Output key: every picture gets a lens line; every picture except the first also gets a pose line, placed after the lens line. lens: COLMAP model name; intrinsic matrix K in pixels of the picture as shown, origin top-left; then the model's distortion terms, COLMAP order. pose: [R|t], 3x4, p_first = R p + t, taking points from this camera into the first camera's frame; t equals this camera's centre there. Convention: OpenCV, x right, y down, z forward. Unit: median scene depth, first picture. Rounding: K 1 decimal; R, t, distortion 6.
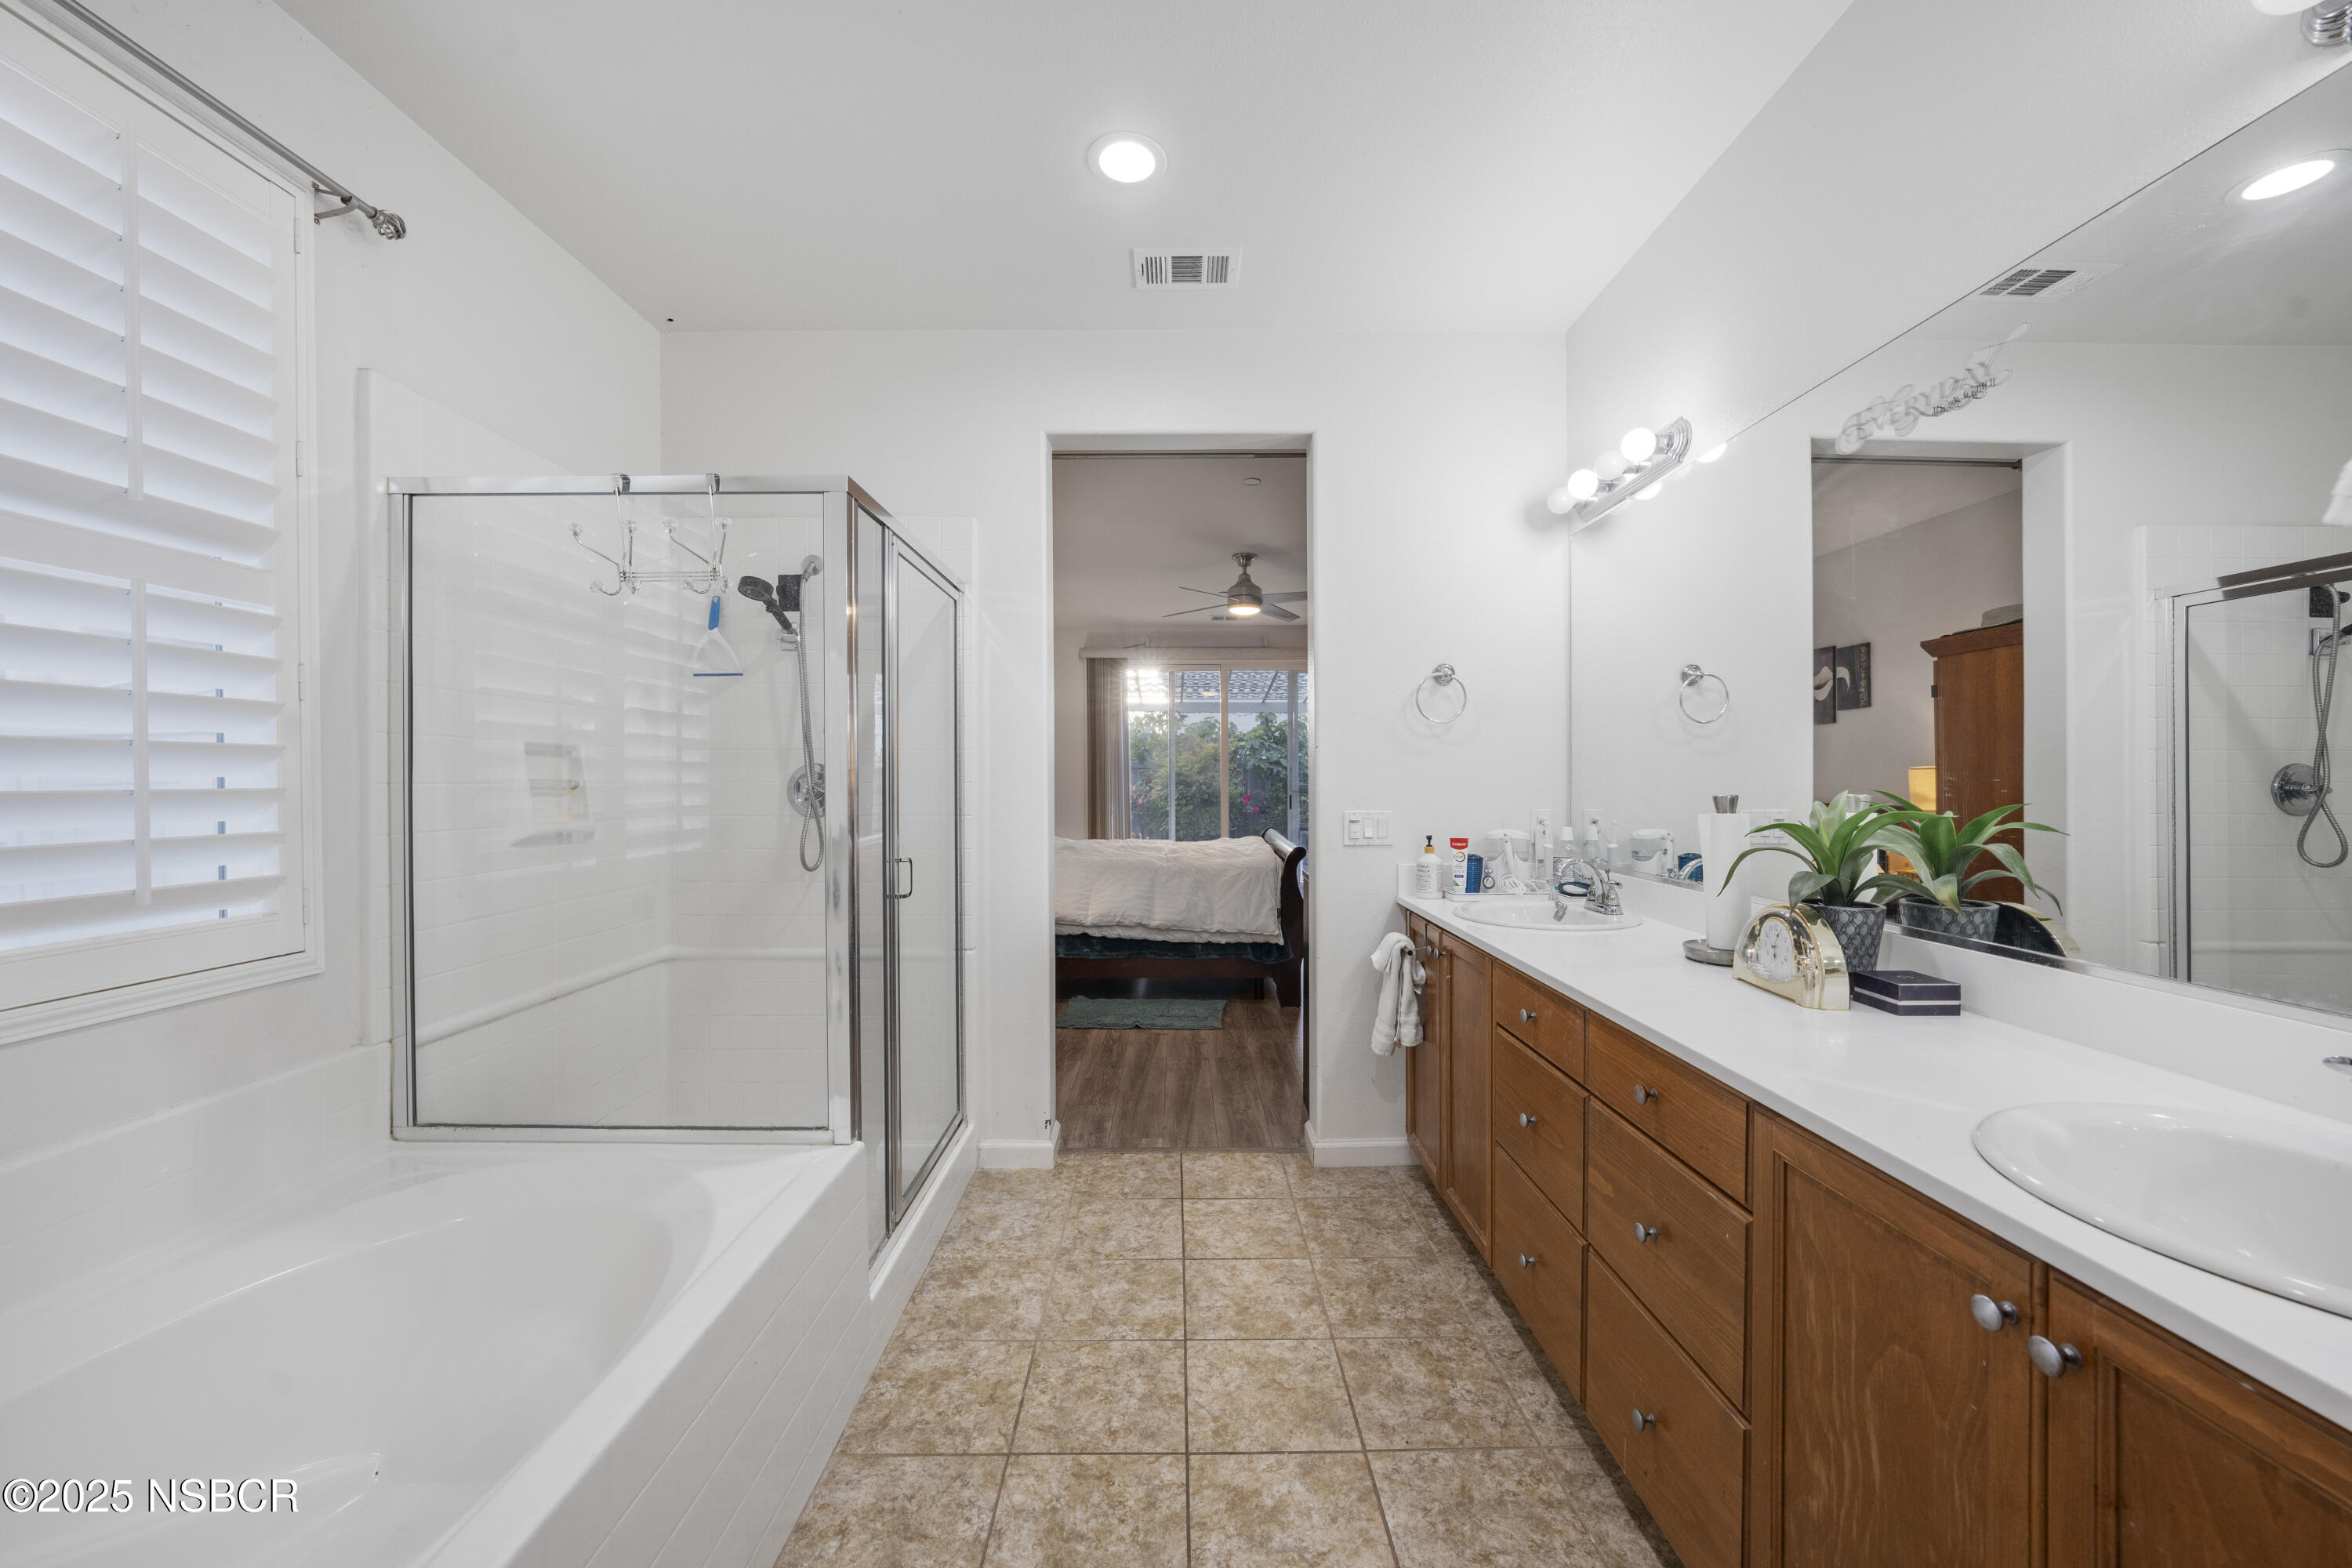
lens RADIAL K [[879.9, 0, 1172.7], [0, 879.9, 782.3], [0, 0, 1]] dist [0.000038, 0.000002]
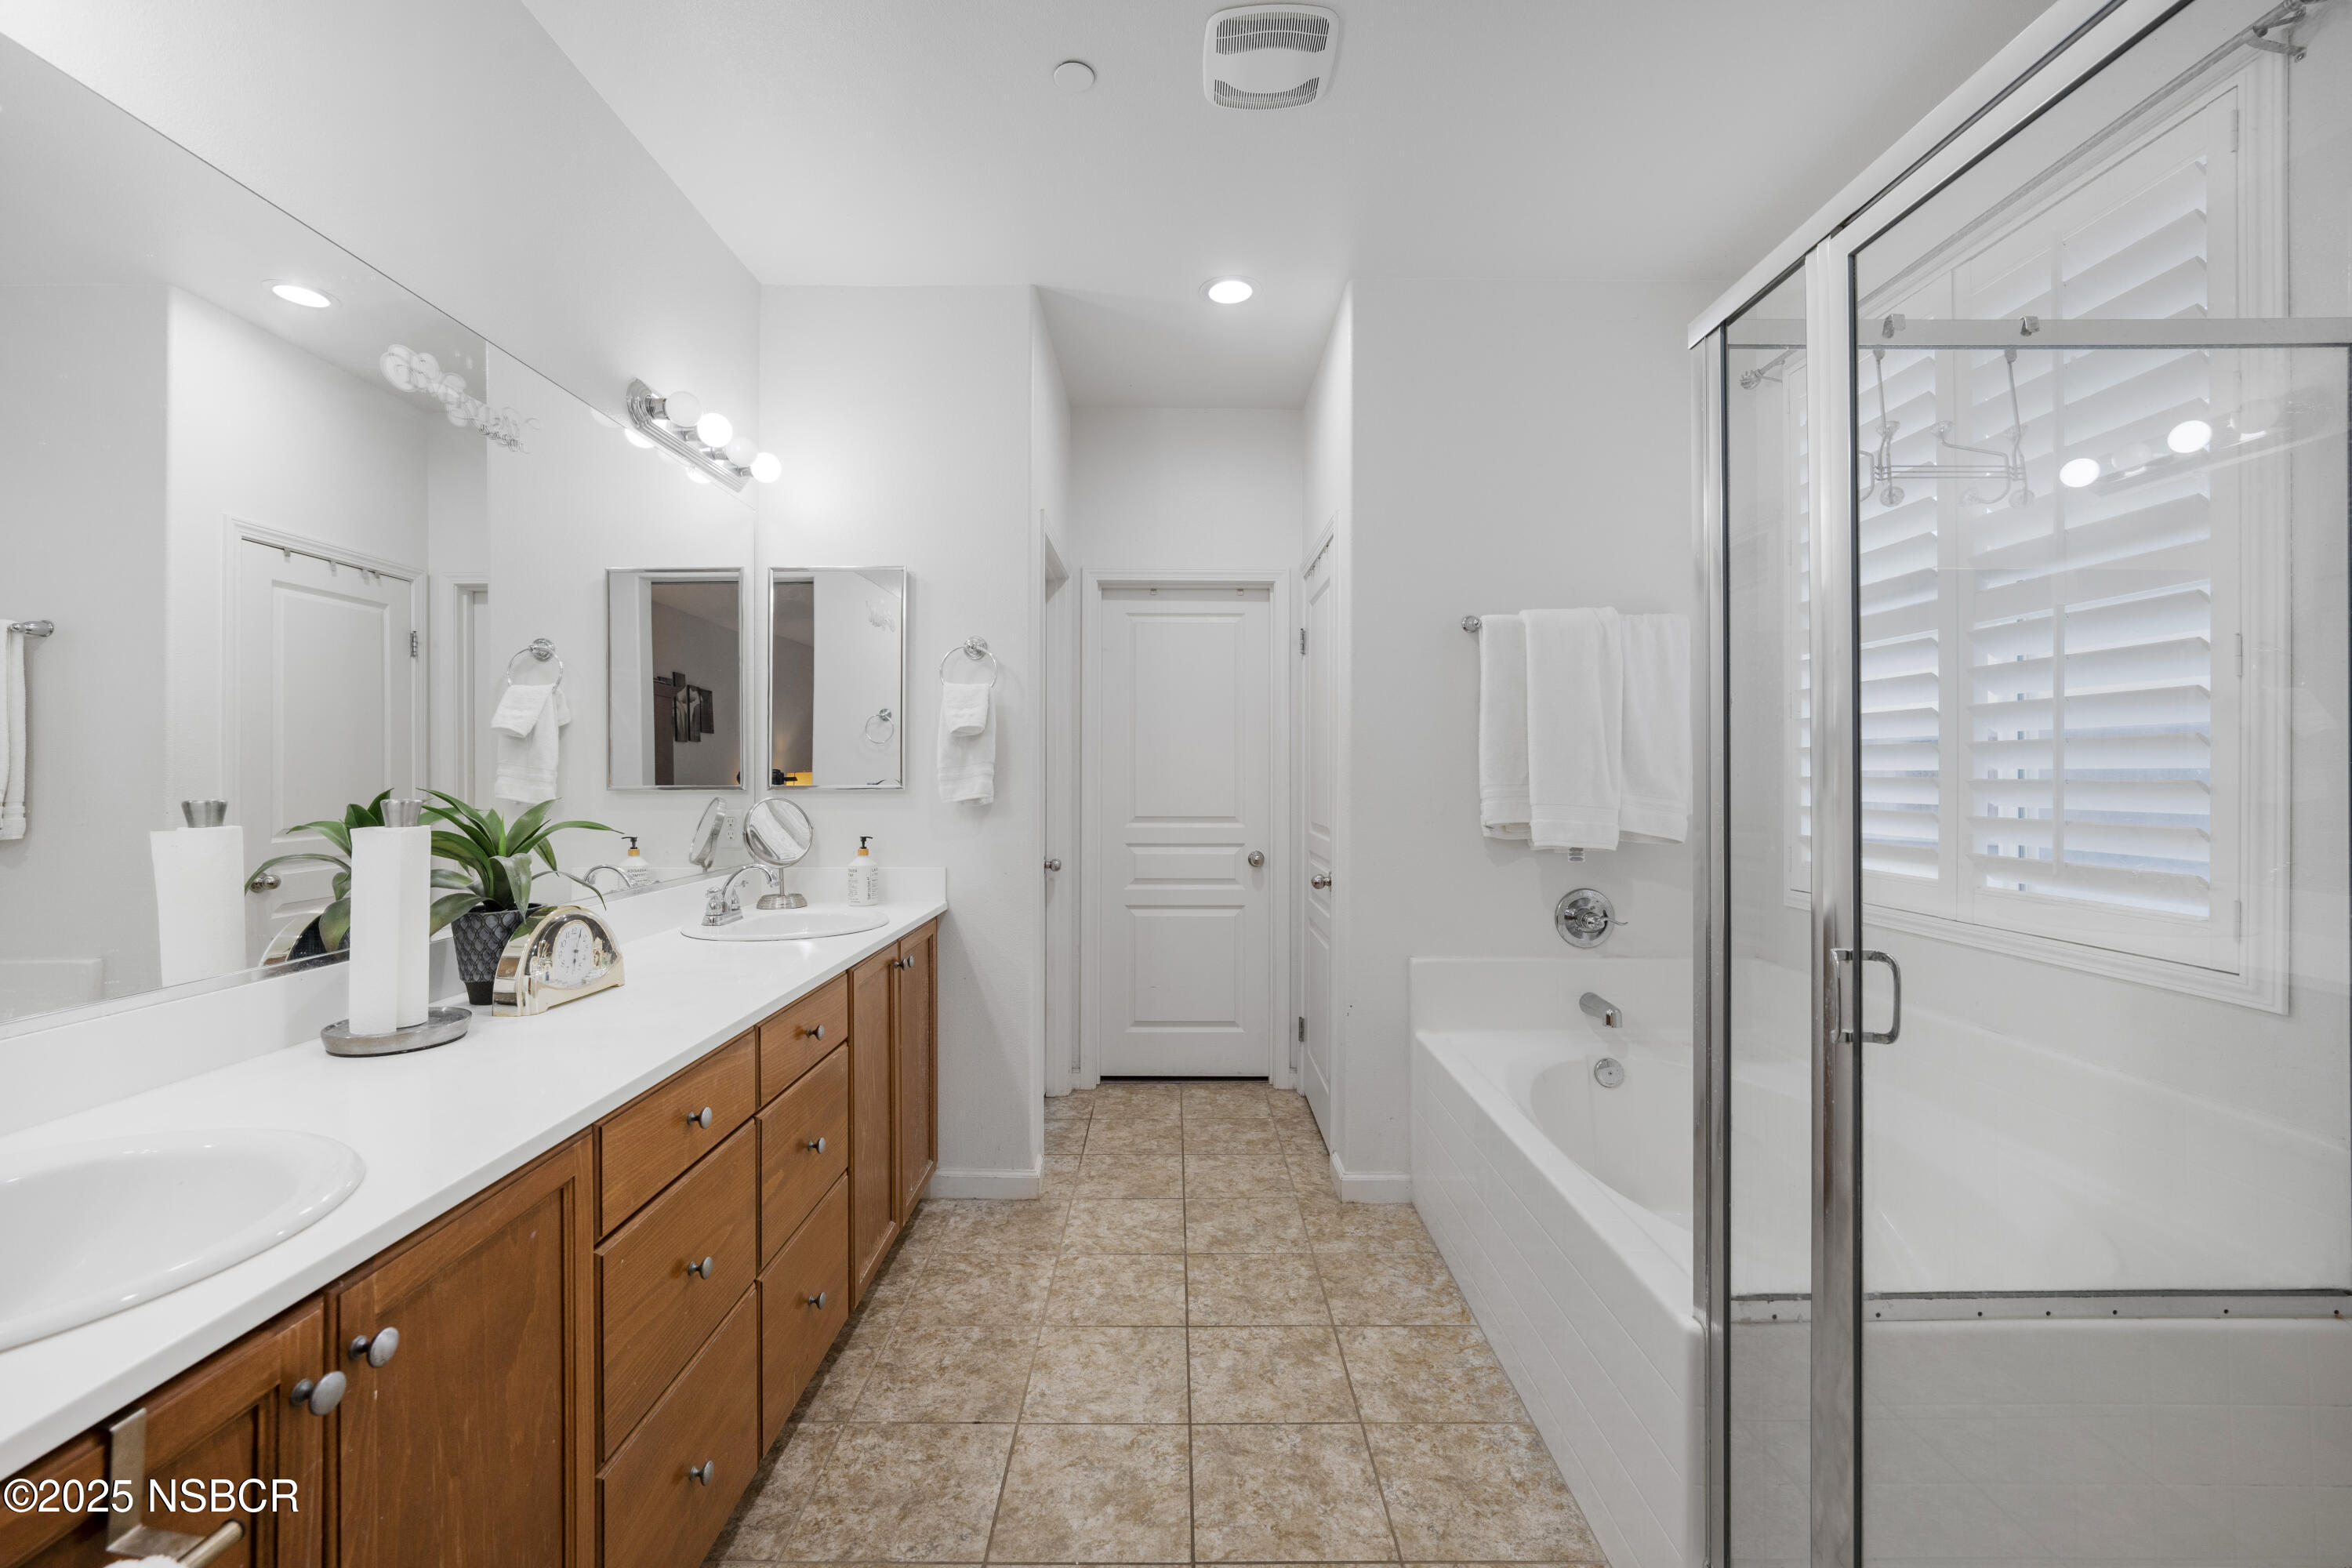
lens RADIAL K [[1016.5, 0, 1177.8], [0, 1016.5, 781.1], [0, 0, 1]] dist [0.000030, 0.000004]
pose [[-0.999973, 0.003005, -0.006645, 0.038515], [0.002988, 0.999992, 0.002522, 0.002570], [0.006652, 0.002502, -0.999975, 2.142987]]
